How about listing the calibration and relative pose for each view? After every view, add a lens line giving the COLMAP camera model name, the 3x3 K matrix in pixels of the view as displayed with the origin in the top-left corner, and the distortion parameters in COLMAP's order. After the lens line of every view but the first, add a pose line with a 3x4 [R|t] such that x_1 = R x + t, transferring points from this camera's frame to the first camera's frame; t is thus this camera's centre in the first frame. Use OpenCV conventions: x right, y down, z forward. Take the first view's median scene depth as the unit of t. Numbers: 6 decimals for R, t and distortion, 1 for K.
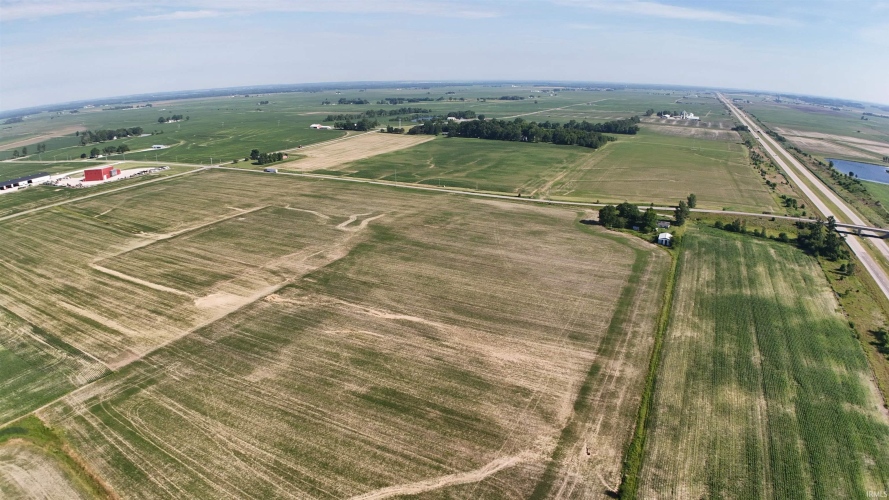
lens RADIAL K [[540.2, 0, 444.5], [0, 540.2, 250.0], [0, 0, 1]] dist [-0.148784, -0.000657]
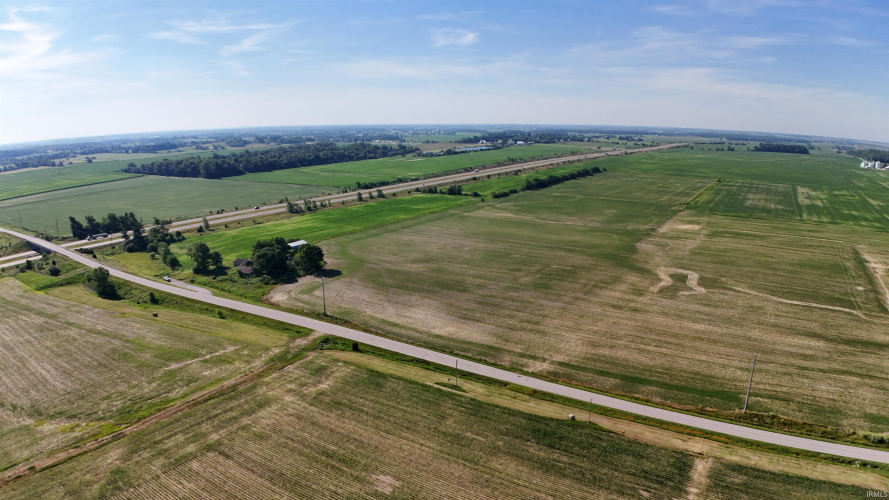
lens RADIAL K [[545.3, 0, 444.5], [0, 545.3, 250.0], [0, 0, 1]] dist [-0.175321, 0.014082]
pose [[-0.991579, -0.018485, 0.128176, 0.038881], [0.050288, 0.857130, 0.512640, -0.435408], [-0.119340, 0.514769, -0.848982, 1.600116]]
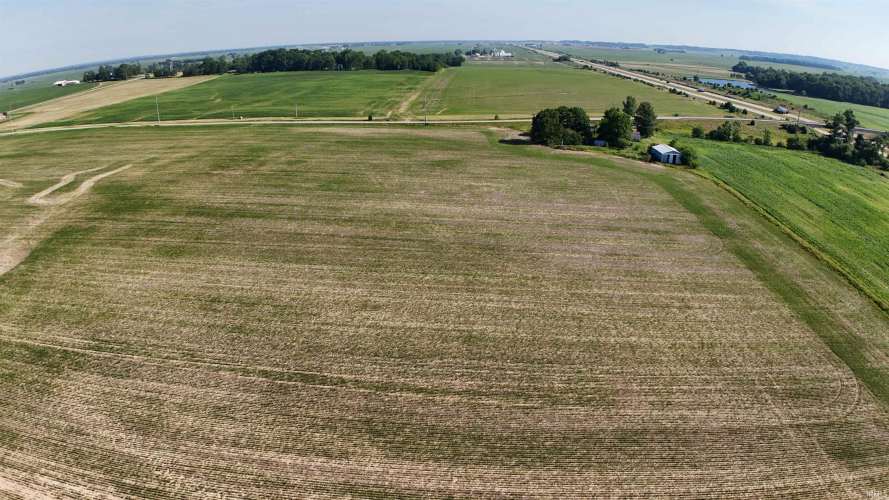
lens RADIAL K [[545.3, 0, 444.5], [0, 545.3, 250.0], [0, 0, 1]] dist [-0.175321, 0.014082]
pose [[0.928658, -0.137522, 0.344502, -0.016524], [0.114941, 0.989708, 0.085241, 0.005327], [-0.352679, -0.039563, 0.934908, 0.494070]]
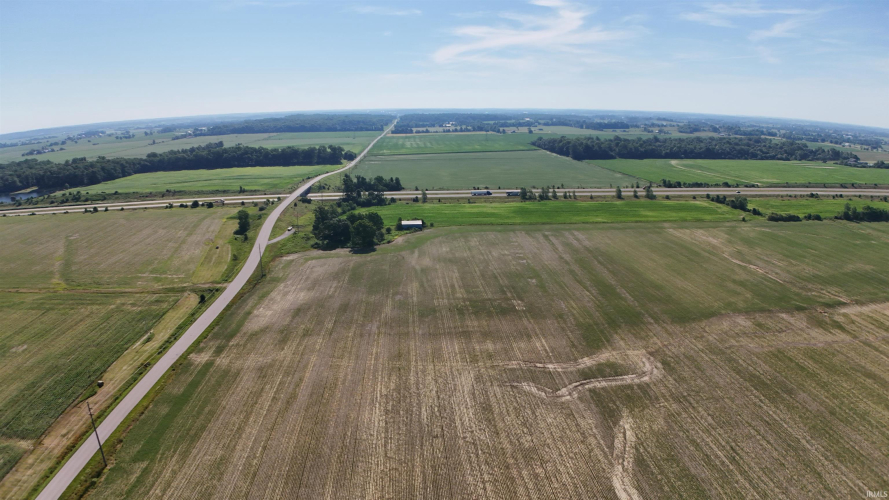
lens RADIAL K [[545.3, 0, 444.5], [0, 545.3, 250.0], [0, 0, 1]] dist [-0.175321, 0.014082]
pose [[-0.505509, -0.210484, 0.836754, -0.430199], [0.272850, 0.881024, 0.386457, -0.323441], [-0.818544, 0.423666, -0.387935, 1.238827]]
